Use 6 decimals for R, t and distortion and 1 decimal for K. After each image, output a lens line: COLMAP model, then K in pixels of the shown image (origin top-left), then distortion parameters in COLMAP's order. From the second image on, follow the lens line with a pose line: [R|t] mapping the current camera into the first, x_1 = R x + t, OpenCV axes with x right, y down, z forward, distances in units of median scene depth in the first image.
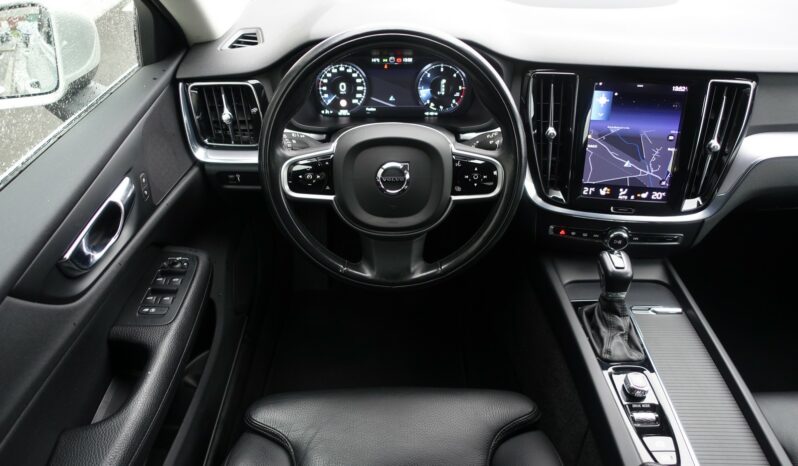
lens RADIAL K [[543.8, 0, 399.0], [0, 543.8, 233.0], [0, 0, 1]] dist [-0.000863, -0.006512]
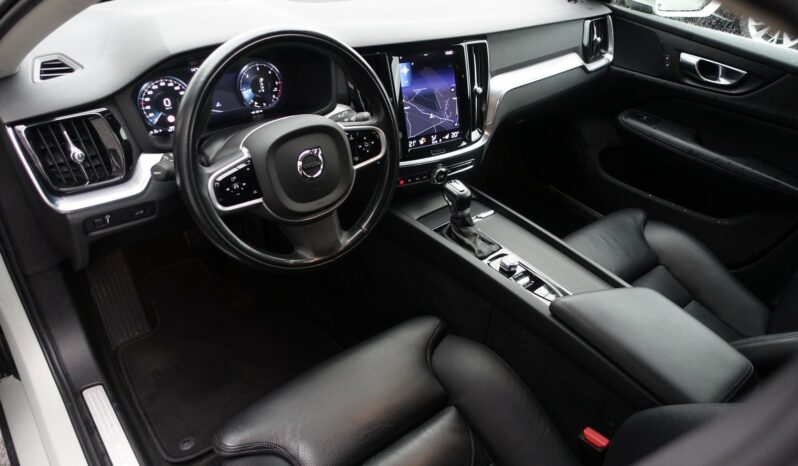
lens RADIAL K [[543.8, 0, 399.0], [0, 543.8, 233.0], [0, 0, 1]] dist [-0.000863, -0.006512]
pose [[0.772623, -0.316992, 0.550064, -0.433212], [0.319431, 0.942867, 0.094683, -0.011913], [-0.548651, 0.102553, 0.829738, 0.000779]]
